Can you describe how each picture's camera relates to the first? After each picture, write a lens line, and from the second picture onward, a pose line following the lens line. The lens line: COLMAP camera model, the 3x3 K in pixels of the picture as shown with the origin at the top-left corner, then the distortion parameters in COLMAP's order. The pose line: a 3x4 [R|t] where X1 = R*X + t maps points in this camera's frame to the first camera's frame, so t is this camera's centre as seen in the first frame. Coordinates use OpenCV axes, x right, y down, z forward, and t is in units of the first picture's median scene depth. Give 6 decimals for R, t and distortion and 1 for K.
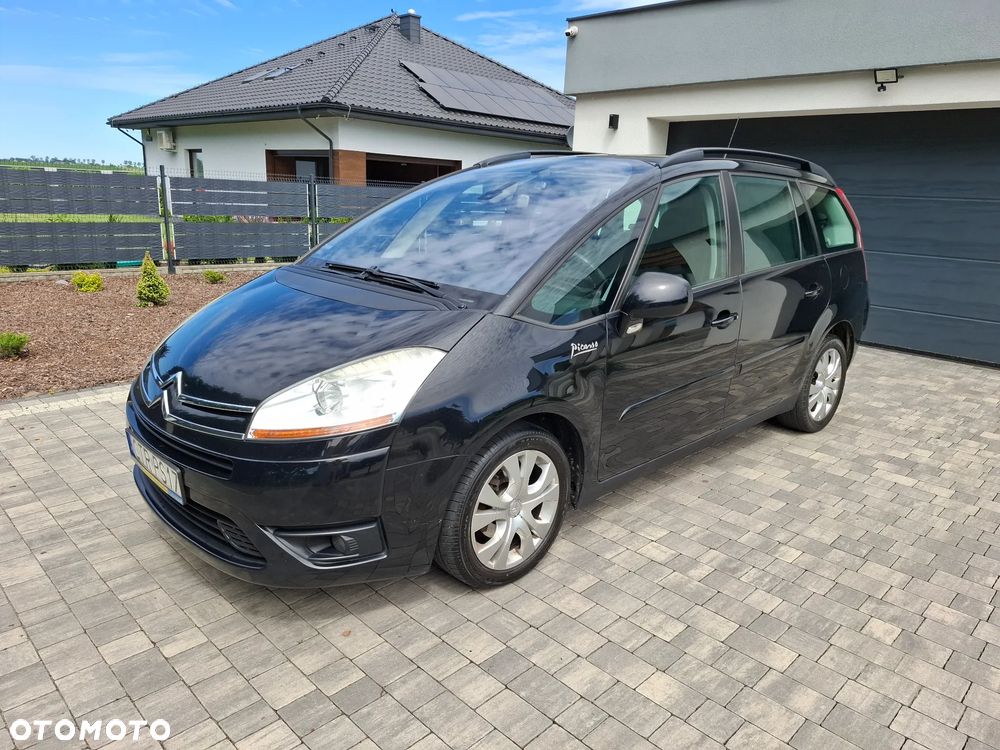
lens RADIAL K [[694.7, 0, 509.1], [0, 694.7, 382.0], [0, 0, 1]] dist [0.066463, -0.069145]
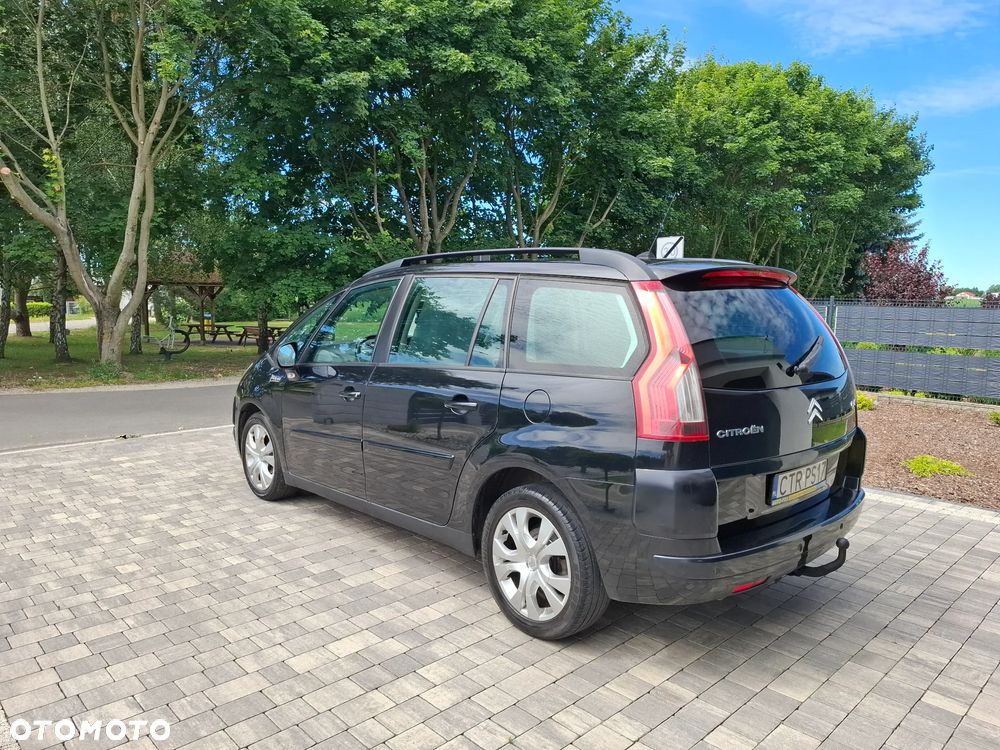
lens RADIAL K [[694.7, 0, 497.8], [0, 694.7, 374.6], [0, 0, 1]] dist [0.066463, -0.069145]
pose [[-0.029335, 0.065745, -0.997405, 1.303917], [-0.288172, 0.954912, 0.071419, -0.245766], [0.957129, 0.289519, -0.009067, 1.089840]]
